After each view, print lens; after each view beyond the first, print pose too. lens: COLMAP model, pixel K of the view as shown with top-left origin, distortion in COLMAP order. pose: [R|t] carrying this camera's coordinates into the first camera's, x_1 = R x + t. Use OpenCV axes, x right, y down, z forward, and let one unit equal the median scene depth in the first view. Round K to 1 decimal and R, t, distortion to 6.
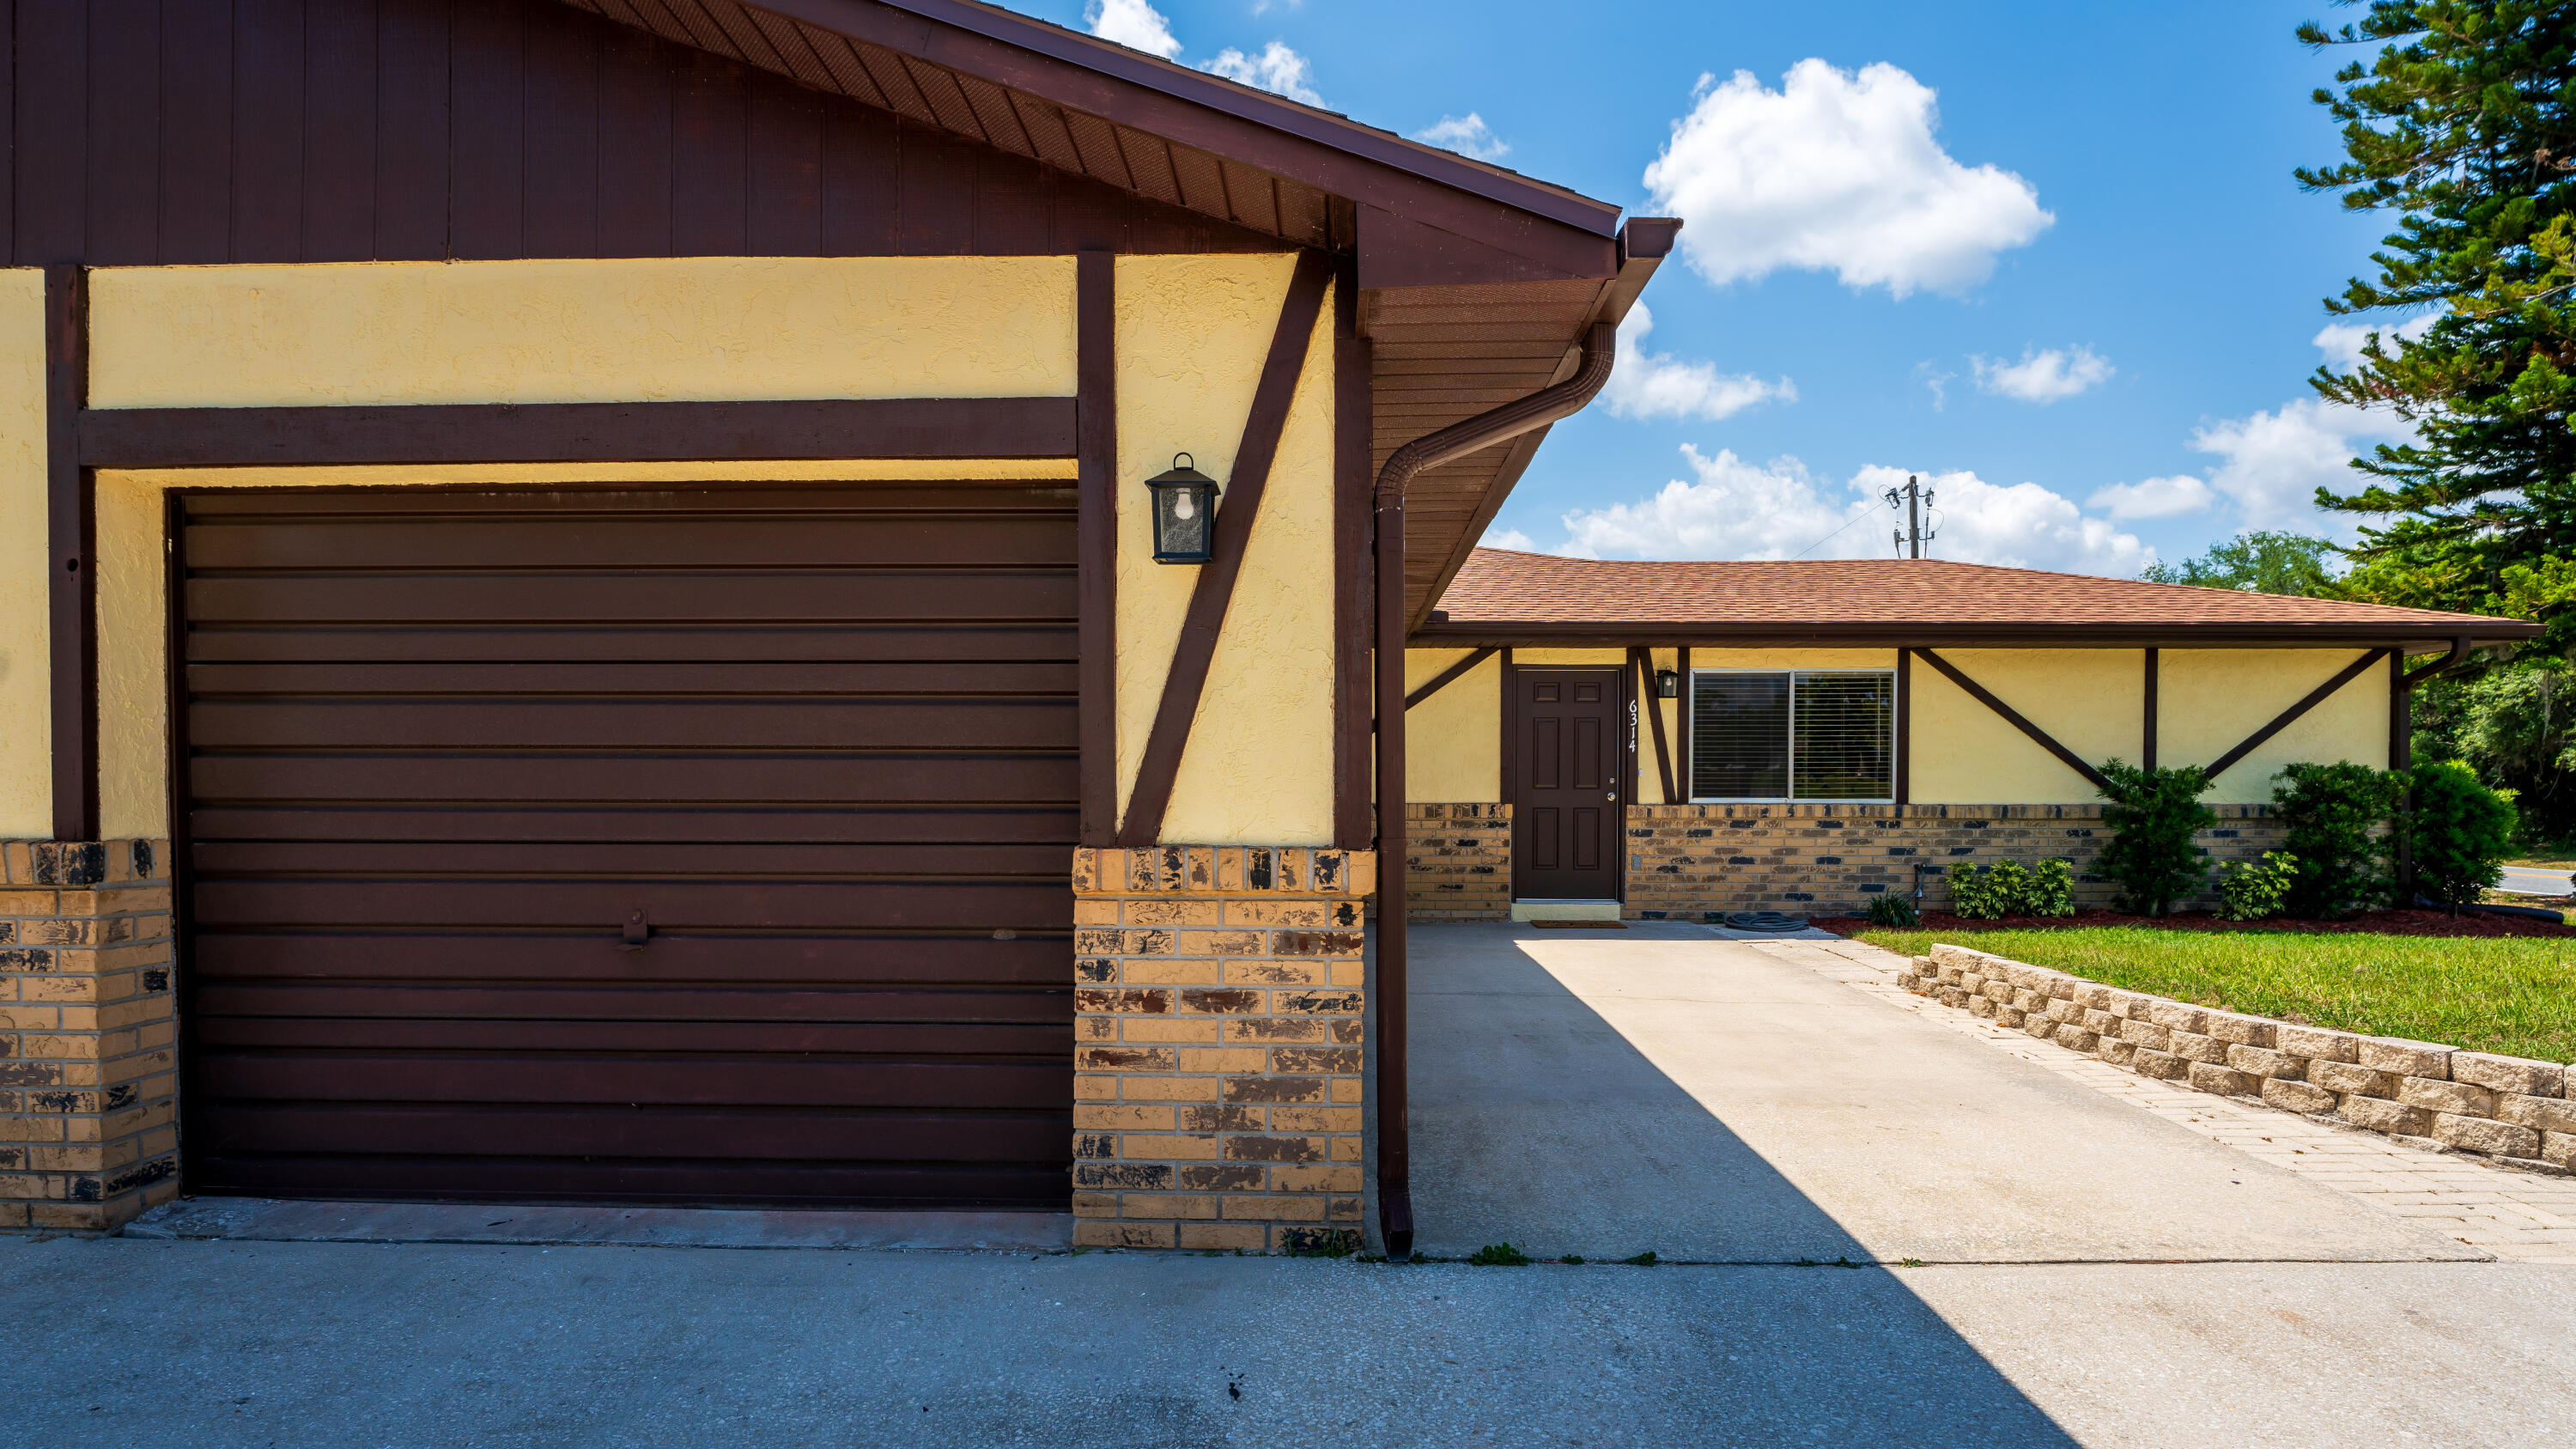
lens RADIAL K [[1255.1, 0, 1291.7], [0, 1255.1, 805.0], [0, 0, 1]] dist [-0.011811, -0.000255]
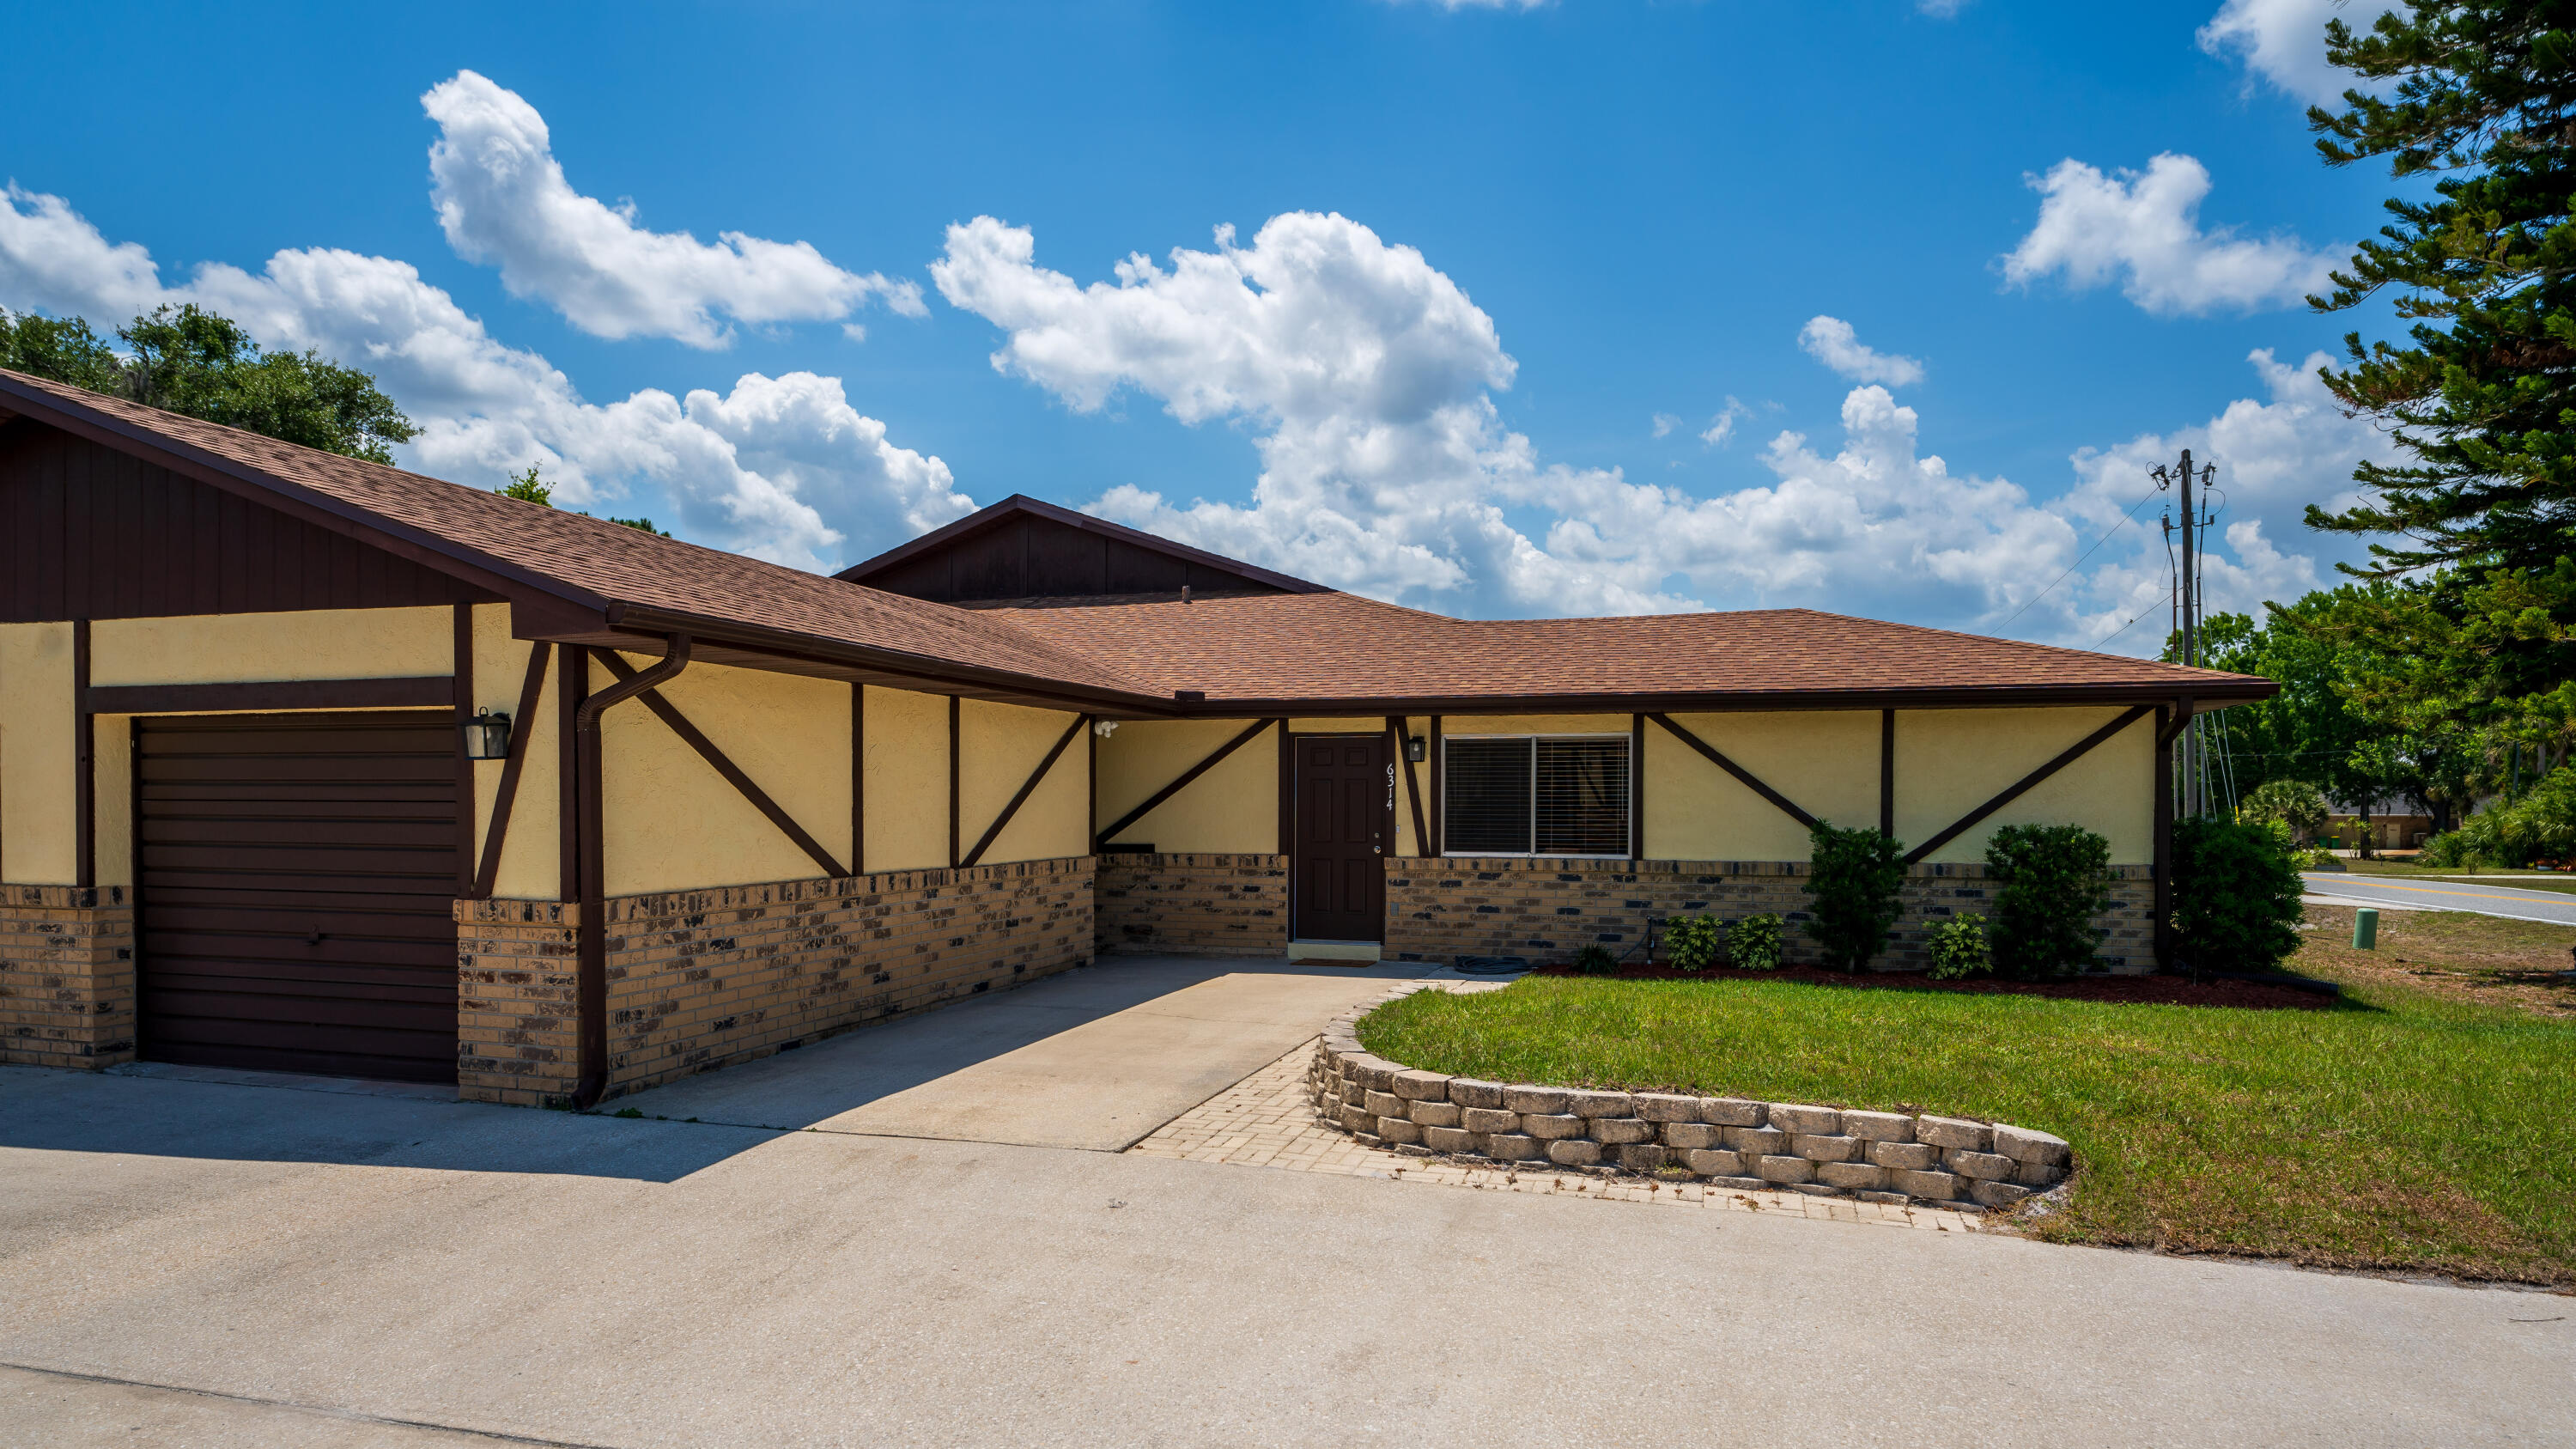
lens RADIAL K [[1454.3, 0, 1282.8], [0, 1454.3, 817.6], [0, 0, 1]] dist [0.006752, -0.004203]
pose [[0.963321, 0.004255, -0.268318, 0.534292], [-0.005937, 0.999967, -0.005461, -0.028330], [0.268286, 0.006854, 0.963315, -0.276597]]
